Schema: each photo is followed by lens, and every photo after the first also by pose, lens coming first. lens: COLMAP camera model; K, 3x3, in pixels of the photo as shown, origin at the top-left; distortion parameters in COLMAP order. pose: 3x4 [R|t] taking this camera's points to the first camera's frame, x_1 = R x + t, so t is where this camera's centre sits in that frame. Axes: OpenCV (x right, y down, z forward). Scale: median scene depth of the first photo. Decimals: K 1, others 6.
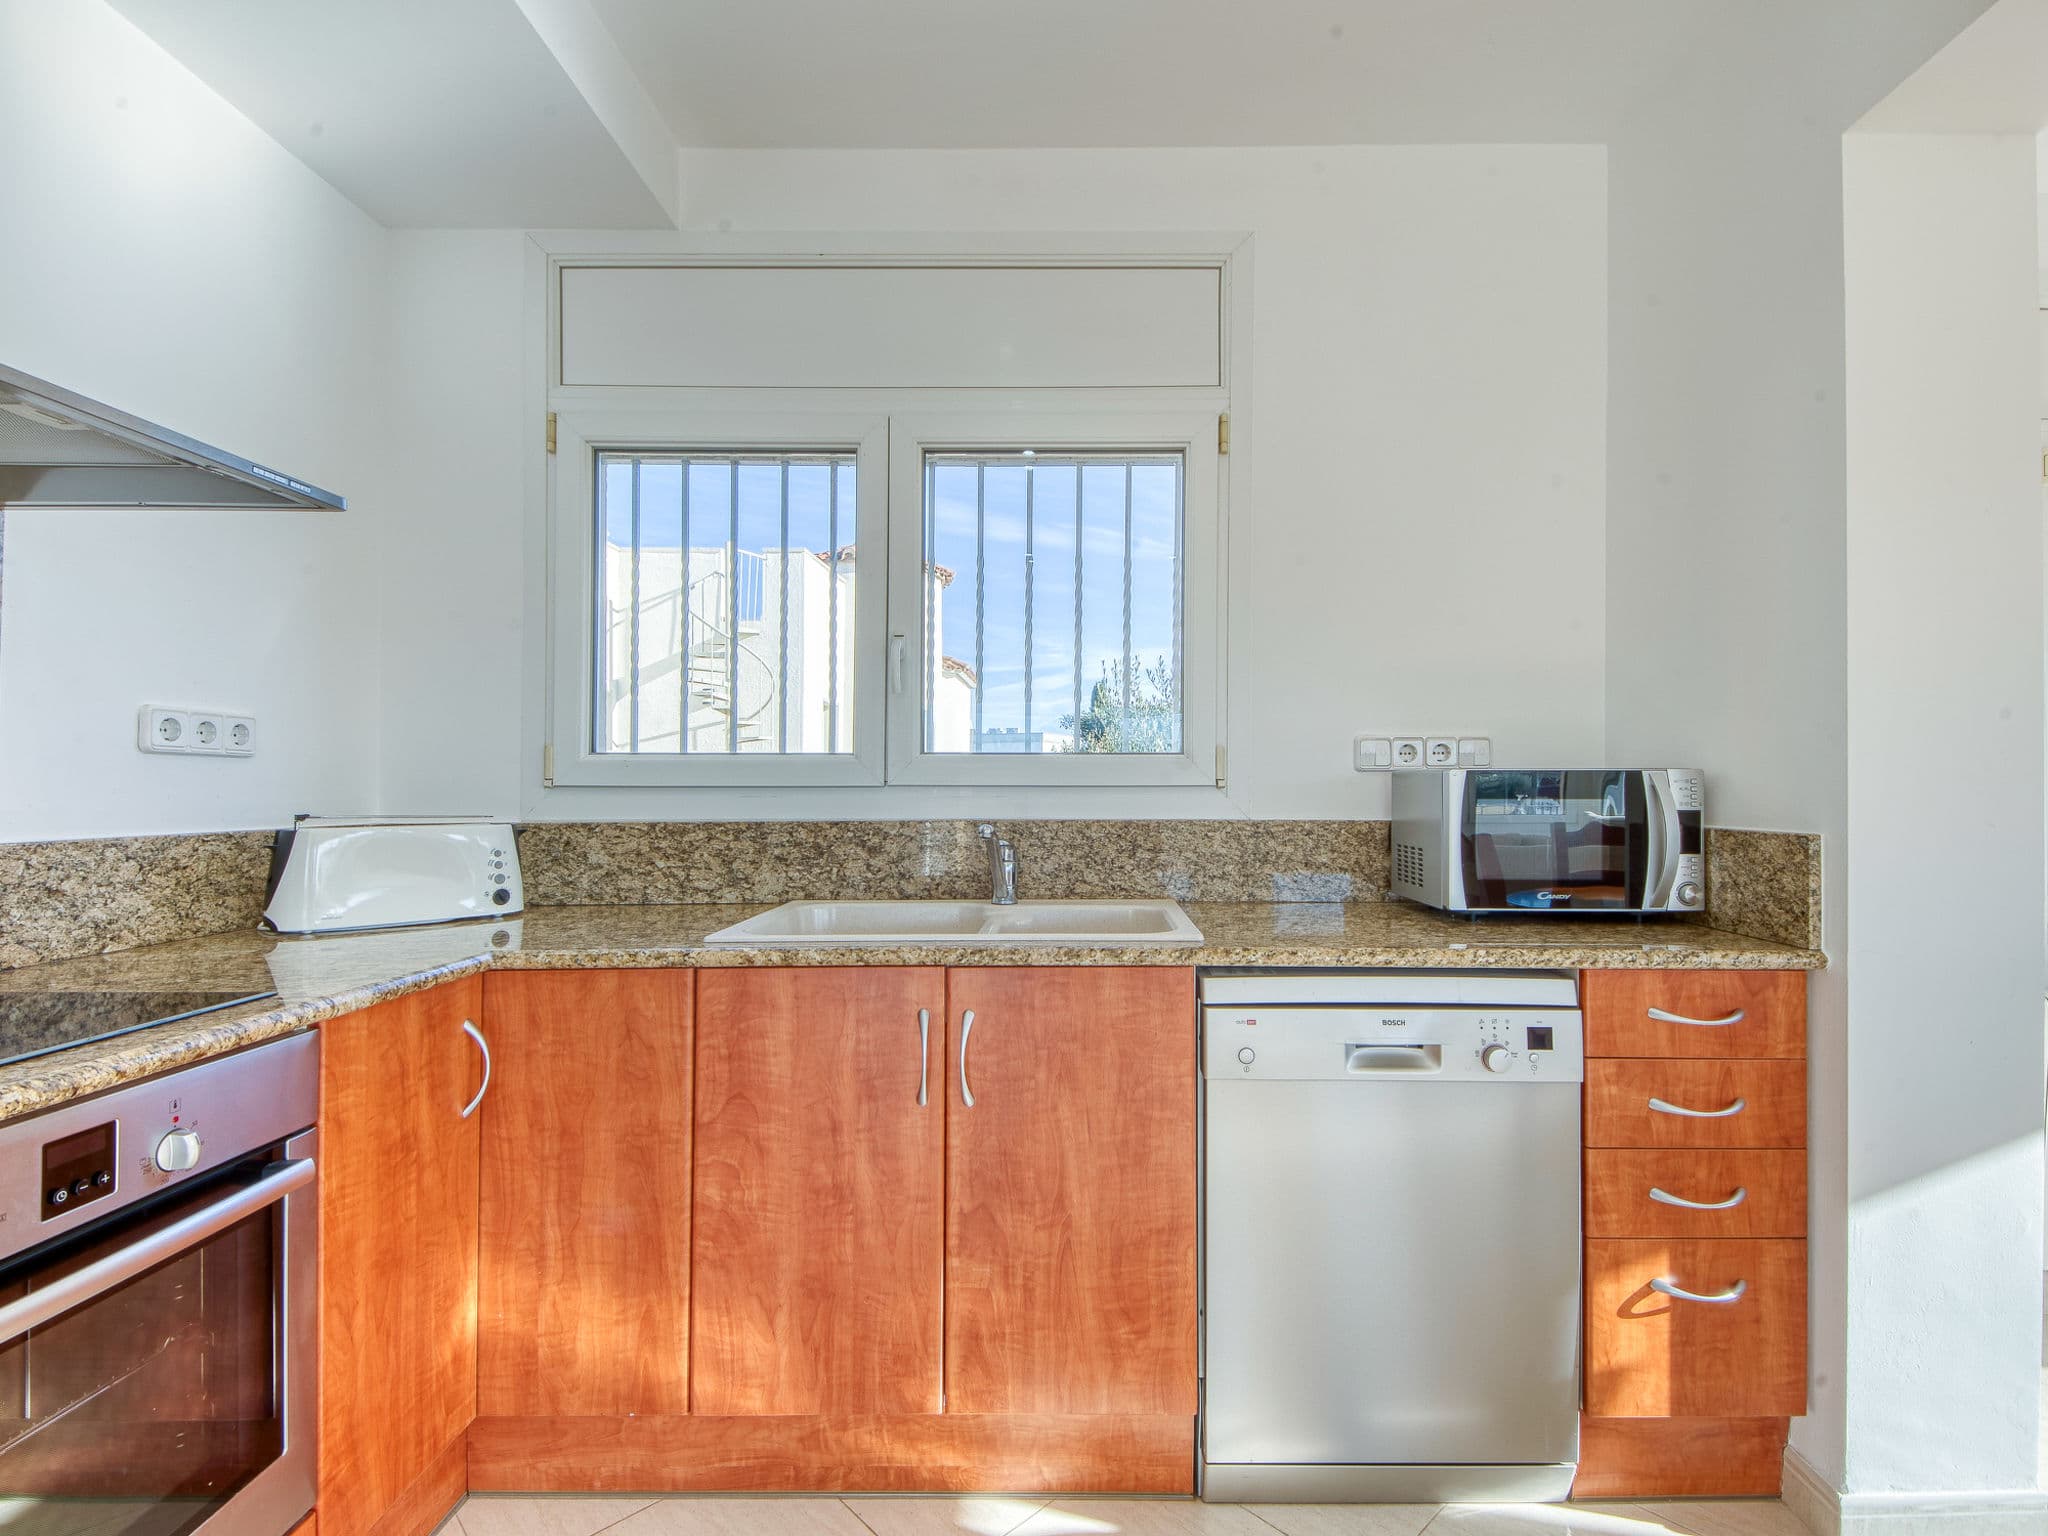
lens RADIAL K [[960.5, 0, 1090.1], [0, 960.5, 769.9], [0, 0, 1]] dist [0.048317, -0.028919]
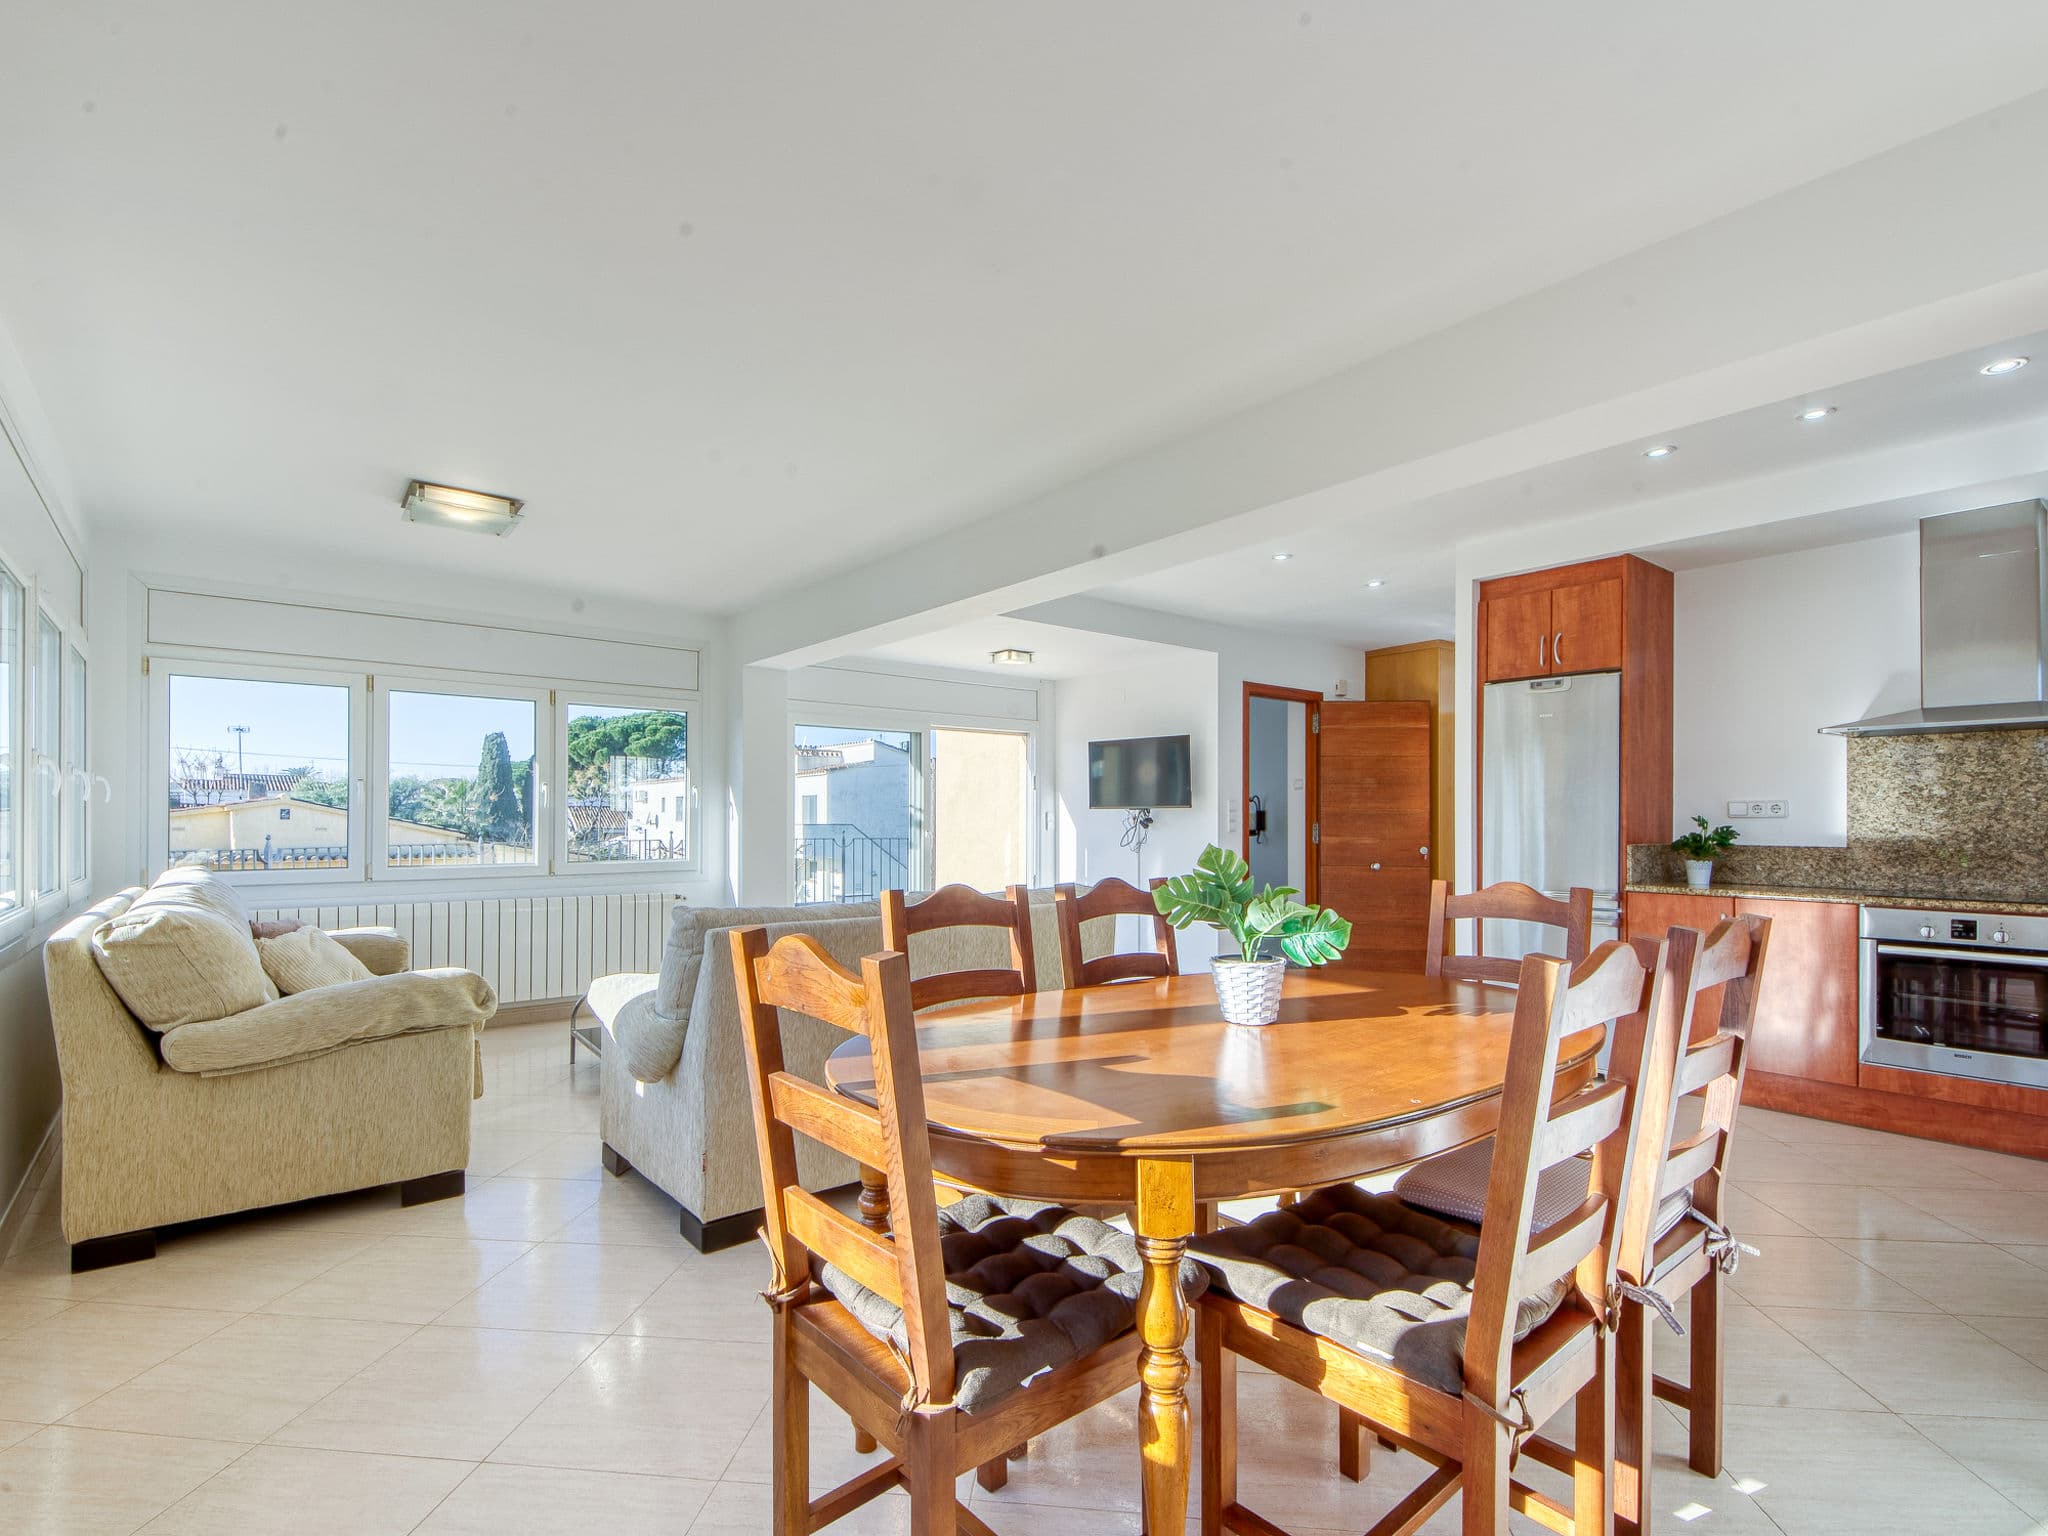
lens RADIAL K [[973.9, 0, 1019.3], [0, 973.9, 812.5], [0, 0, 1]] dist [0.020475, -0.020736]
pose [[-0.774338, -0.008309, -0.632718, 2.537722], [0.005862, 0.999777, -0.020304, 0.002702], [0.632745, -0.019431, -0.774116, 0.965819]]
